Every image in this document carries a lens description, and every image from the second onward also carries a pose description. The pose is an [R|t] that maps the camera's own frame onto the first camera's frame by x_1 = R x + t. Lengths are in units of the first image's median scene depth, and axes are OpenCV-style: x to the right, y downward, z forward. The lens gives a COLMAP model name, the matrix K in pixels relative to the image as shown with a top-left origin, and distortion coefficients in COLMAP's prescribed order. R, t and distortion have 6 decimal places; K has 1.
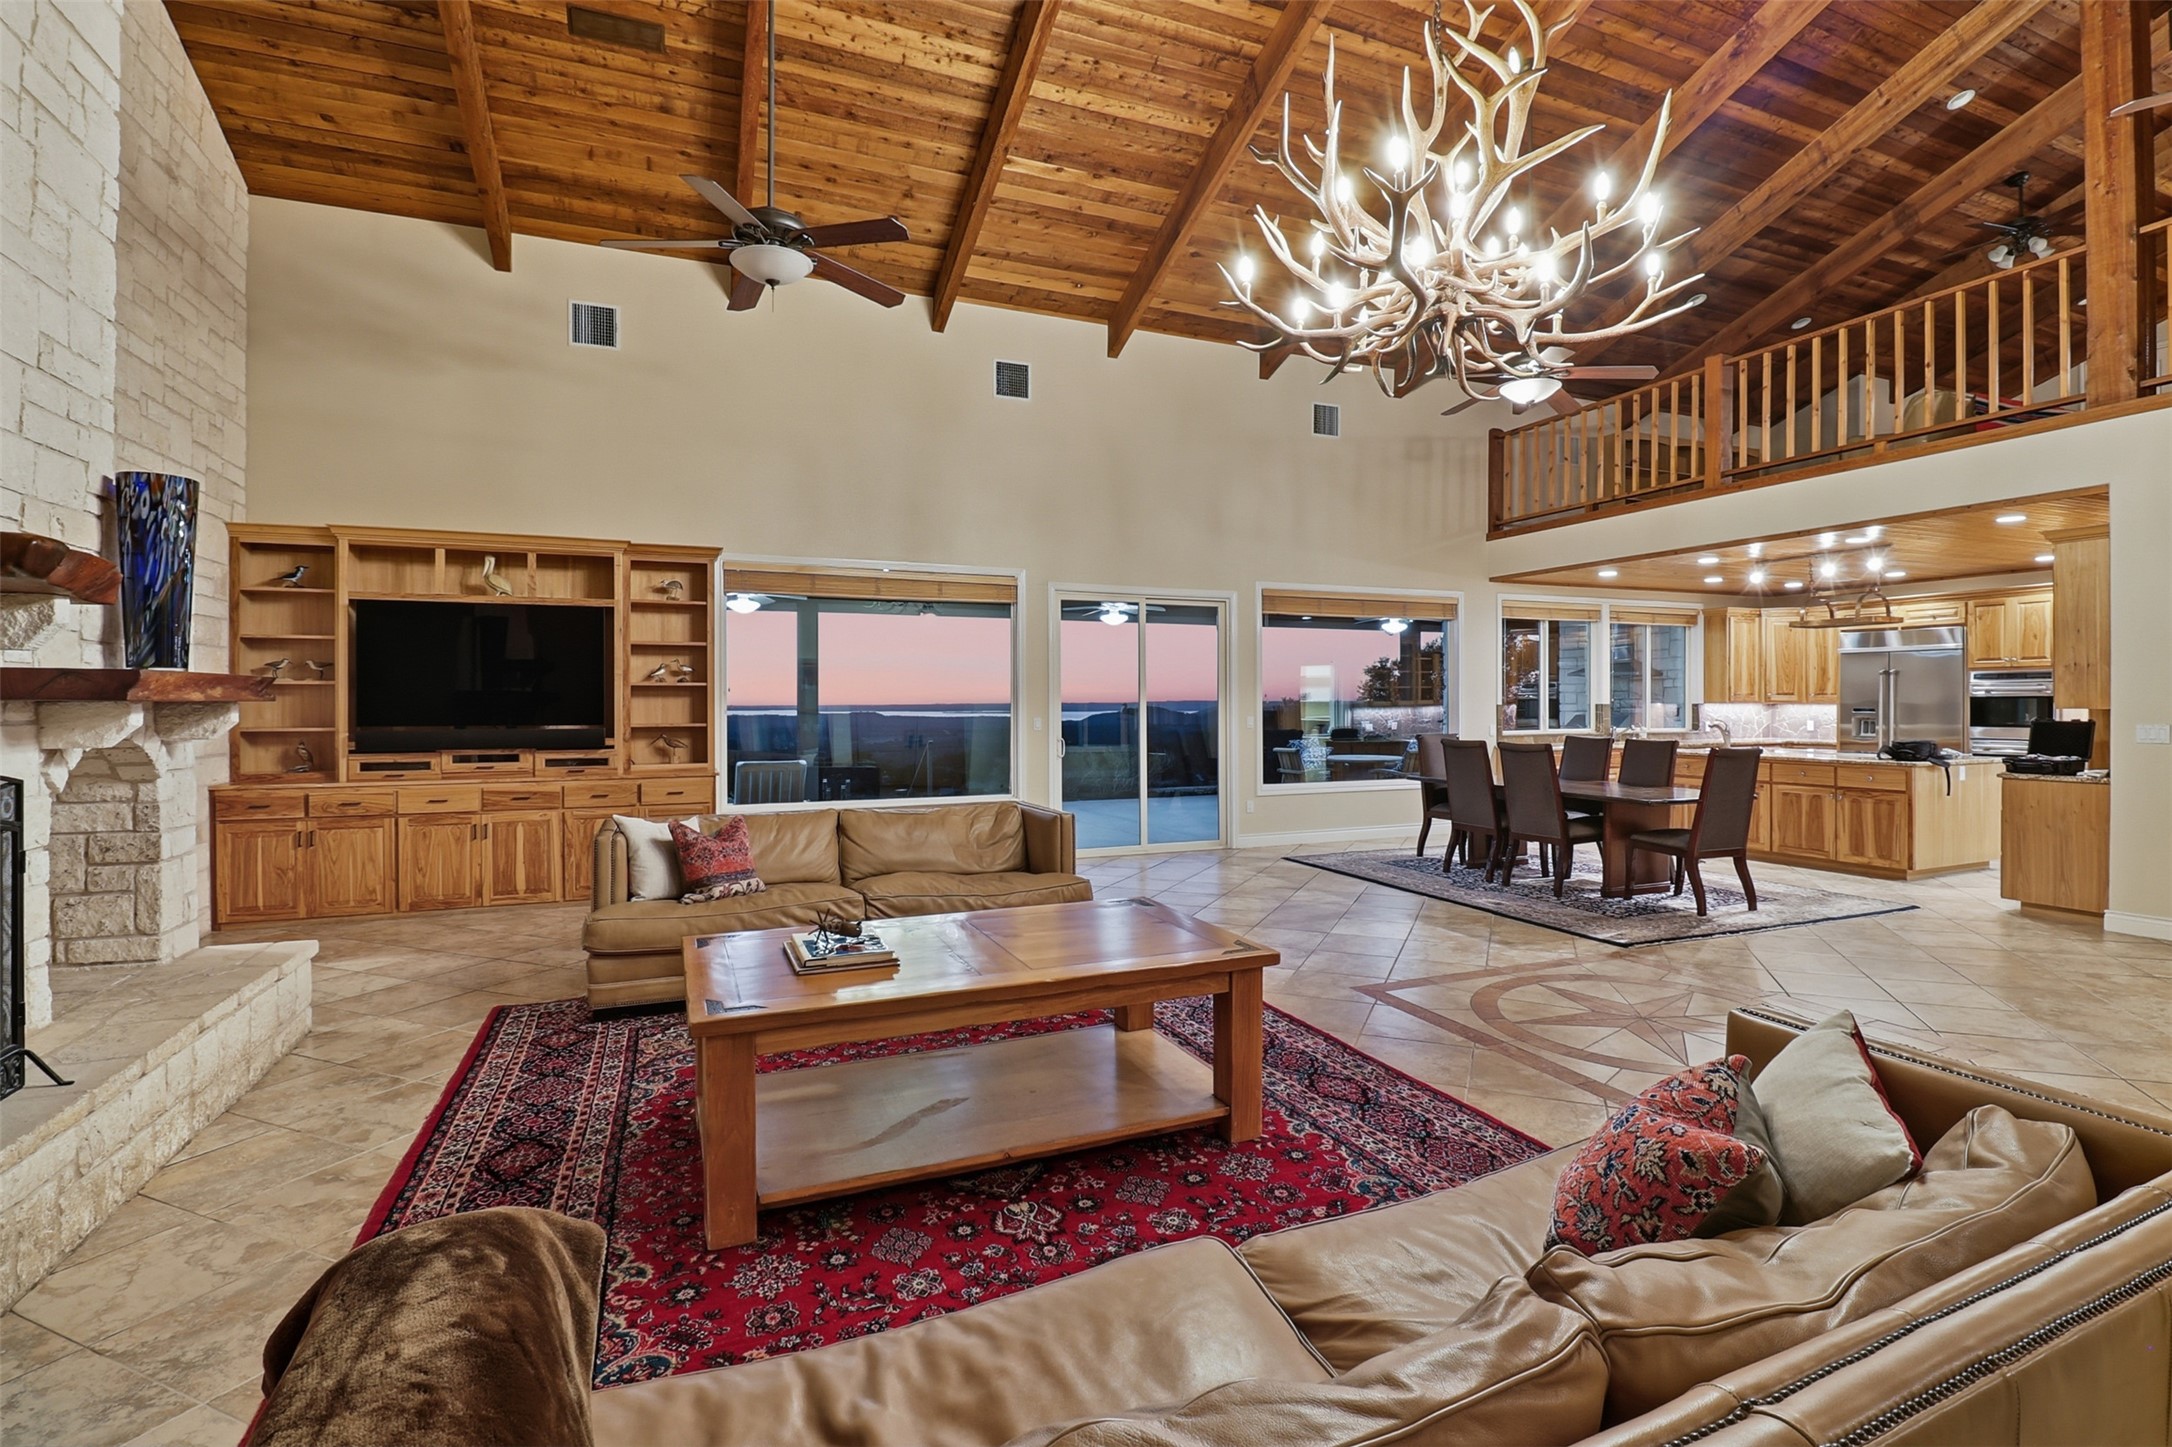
lens RADIAL K [[1019.3, 0, 1154.0], [0, 1019.3, 701.1], [0, 0, 1]] dist [-0.001929, -0.010309]
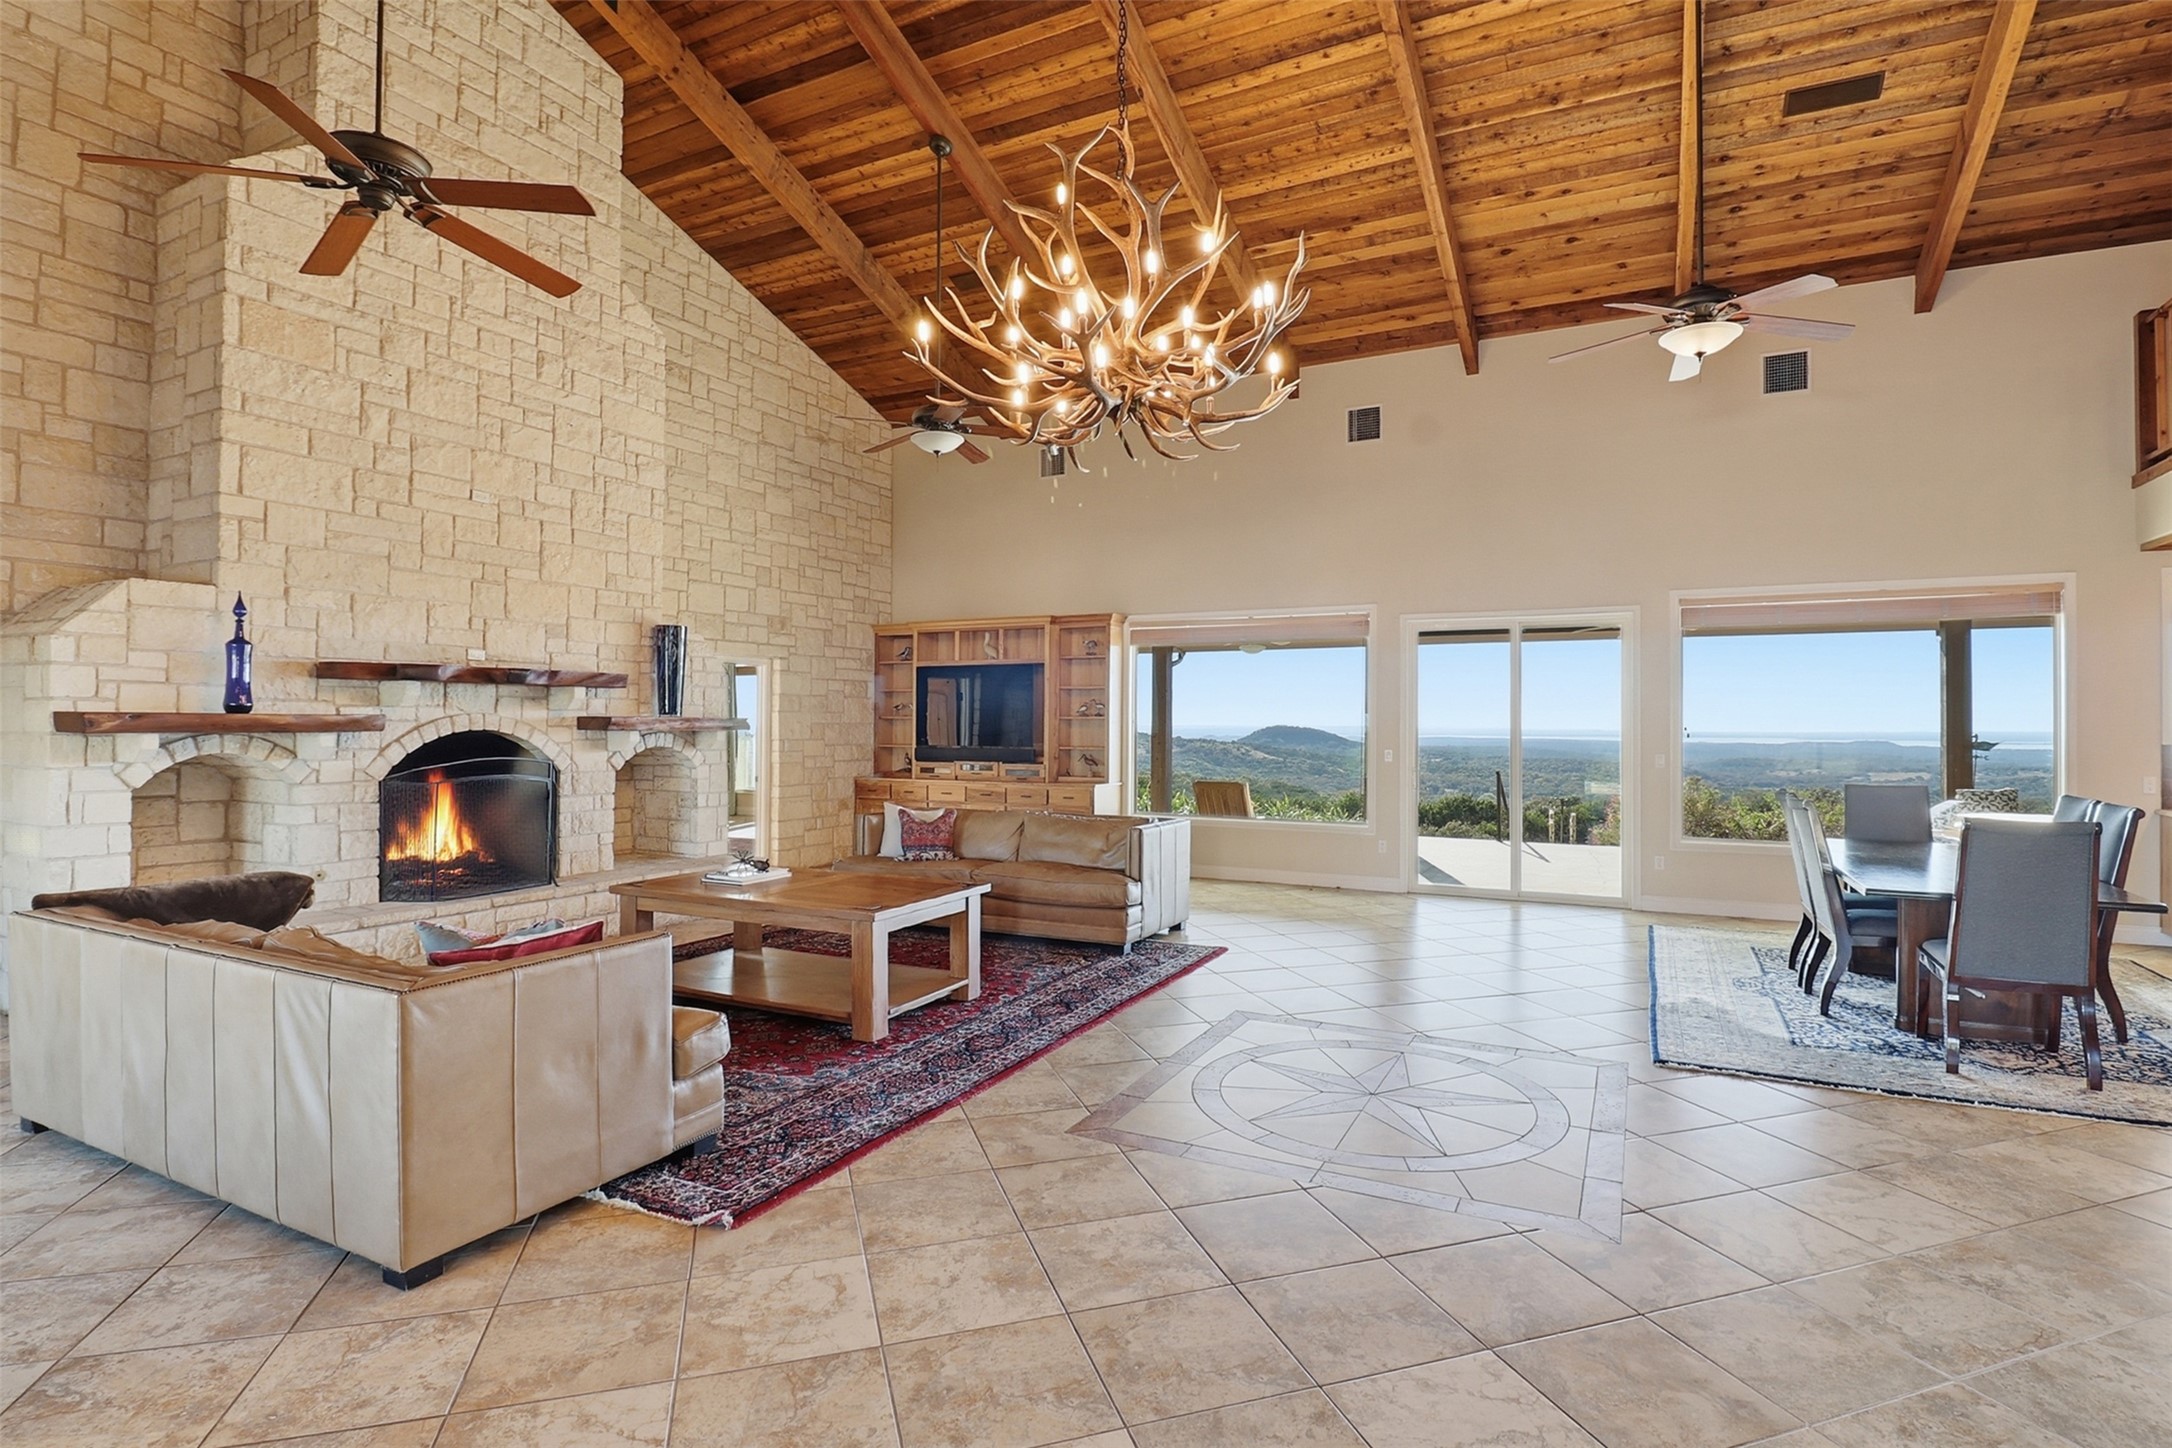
lens RADIAL K [[1056.1, 0, 1113.1], [0, 1056.1, 722.4], [0, 0, 1]] dist [-0.014927, -0.001374]
pose [[0.637513, 0.001765, -0.770437, 0.682294], [-0.006852, 0.999971, -0.003378, -0.006691], [0.770409, 0.007433, 0.637507, 0.151233]]
